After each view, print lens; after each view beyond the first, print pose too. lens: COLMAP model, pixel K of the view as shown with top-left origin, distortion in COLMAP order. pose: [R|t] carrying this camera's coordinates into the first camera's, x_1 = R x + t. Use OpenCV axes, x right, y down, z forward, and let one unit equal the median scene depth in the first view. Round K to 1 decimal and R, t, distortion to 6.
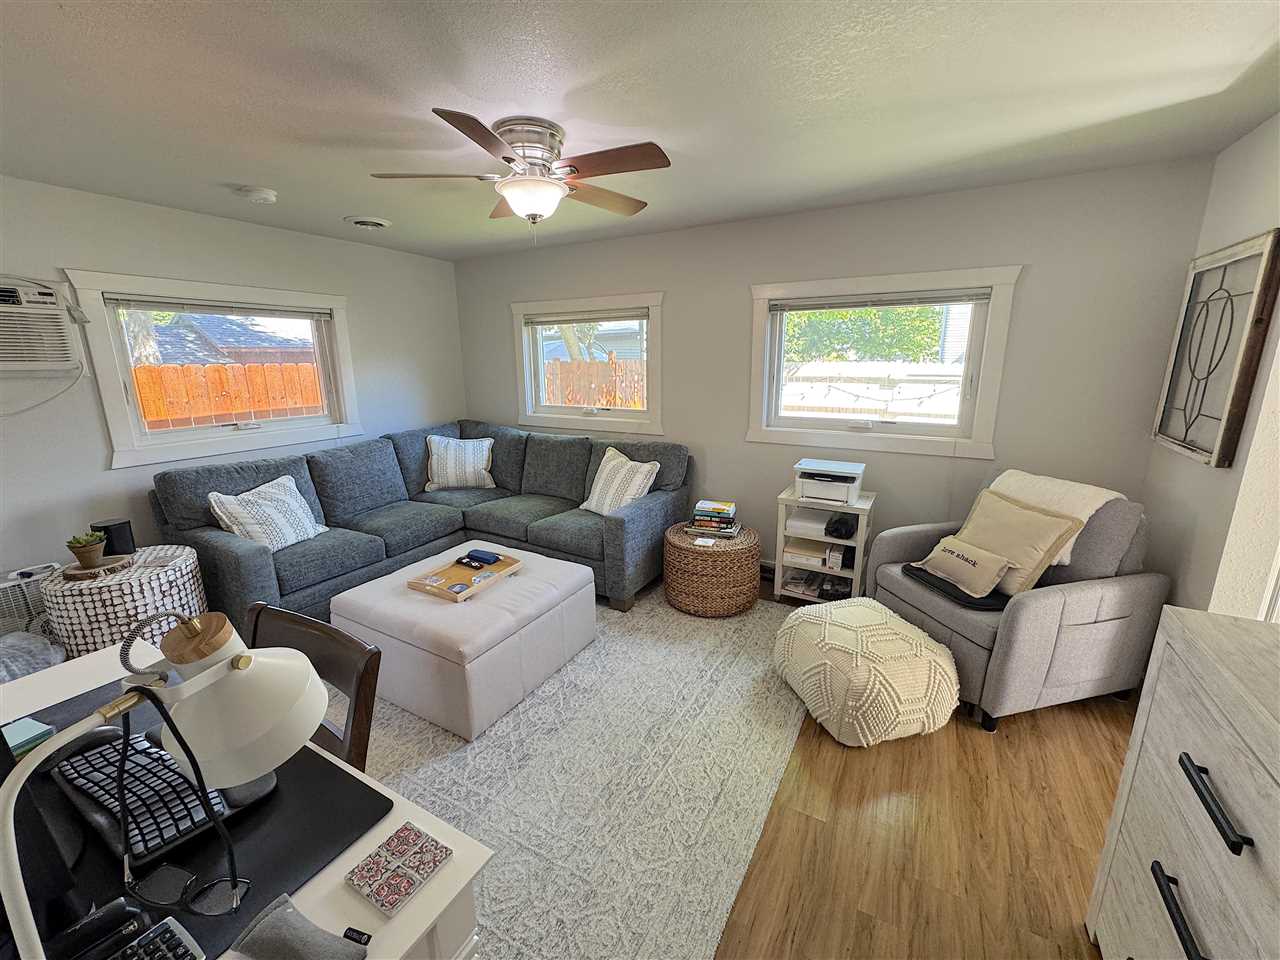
lens RADIAL K [[517.6, 0, 639.6], [0, 517.6, 478.4], [0, 0, 1]] dist [-0.001557, 0.000100]
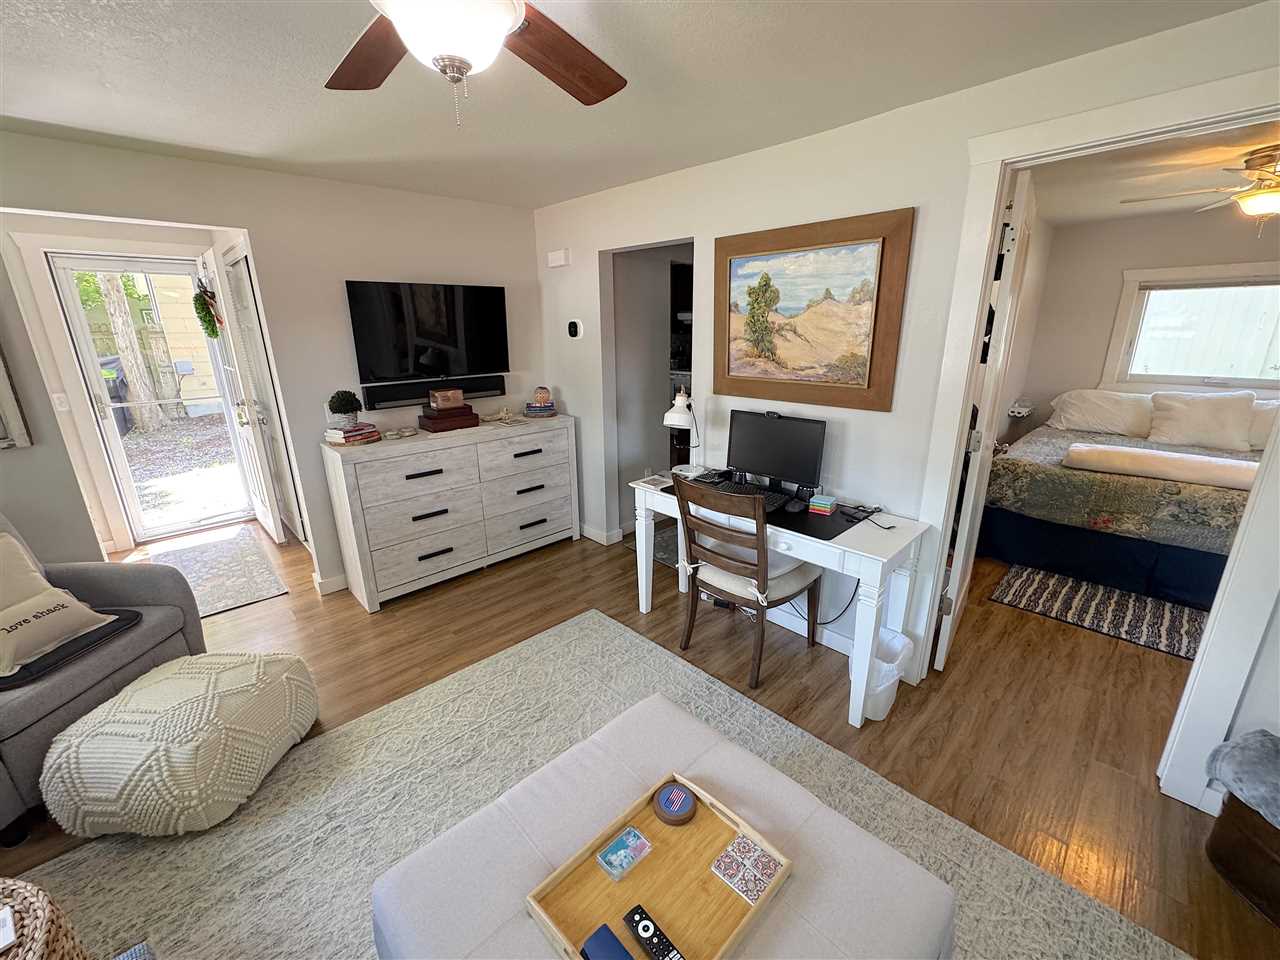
lens RADIAL K [[517.6, 0, 639.2], [0, 517.6, 476.3], [0, 0, 1]] dist [-0.001557, 0.000100]
pose [[-0.958648, -0.061526, 0.277866, -0.345157], [0.083105, 0.873279, 0.480080, -0.255332], [-0.272192, 0.483319, -0.832054, 1.015570]]
